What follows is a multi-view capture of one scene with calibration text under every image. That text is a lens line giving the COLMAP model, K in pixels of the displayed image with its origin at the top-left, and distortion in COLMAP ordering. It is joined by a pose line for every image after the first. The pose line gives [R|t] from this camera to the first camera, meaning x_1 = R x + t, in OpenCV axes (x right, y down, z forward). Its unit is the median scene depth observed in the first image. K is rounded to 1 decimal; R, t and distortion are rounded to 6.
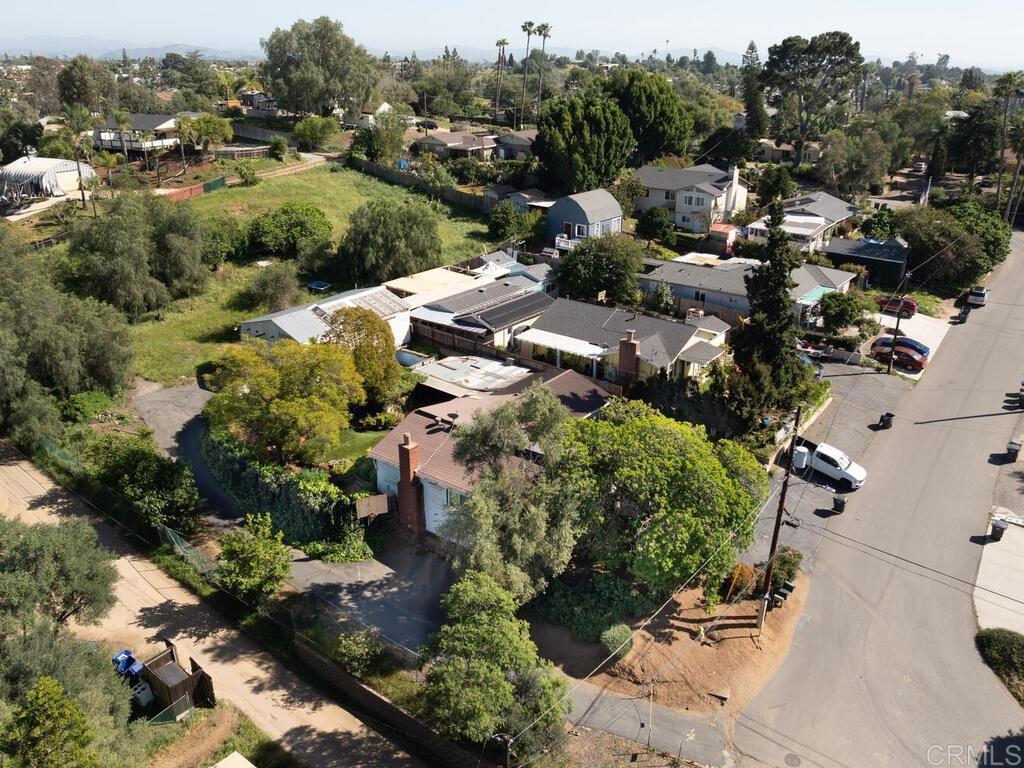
lens RADIAL K [[806.3, 0, 513.2], [0, 806.3, 368.3], [0, 0, 1]] dist [-0.029705, -0.020062]
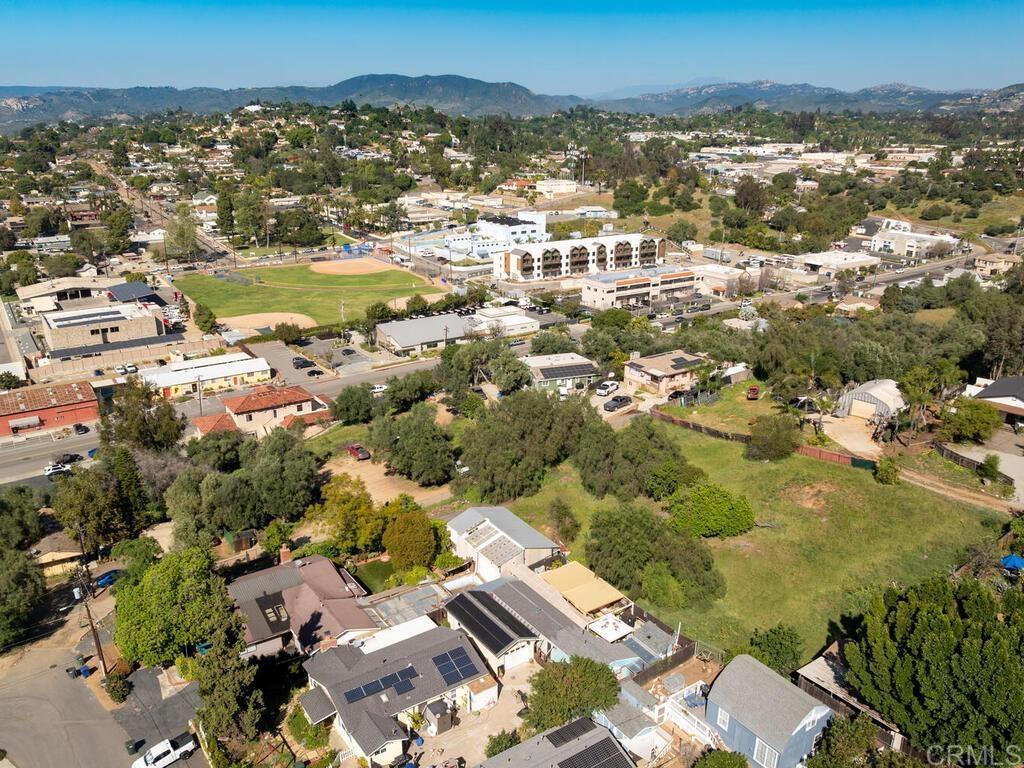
lens RADIAL K [[808.9, 0, 516.8], [0, 808.9, 413.7], [0, 0, 1]] dist [-0.031491, -0.011486]
pose [[-0.307865, 0.328482, -0.892927, 0.925536], [-0.350797, 0.833199, 0.427458, -0.841442], [0.884399, 0.444836, -0.141282, 1.142031]]
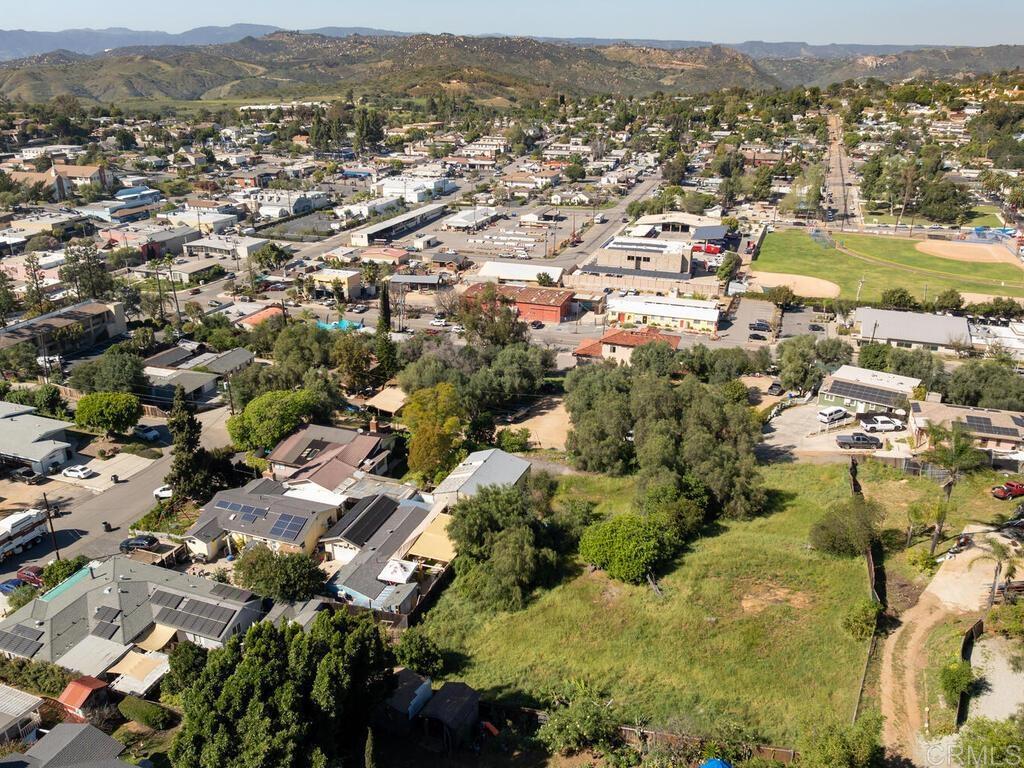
lens RADIAL K [[806.3, 0, 518.7], [0, 806.3, 377.2], [0, 0, 1]] dist [-0.029705, -0.020062]
pose [[-0.947551, 0.107619, -0.300941, 0.124407], [-0.123662, 0.744811, 0.655717, -1.160515], [0.294712, 0.658540, -0.692438, 1.914892]]
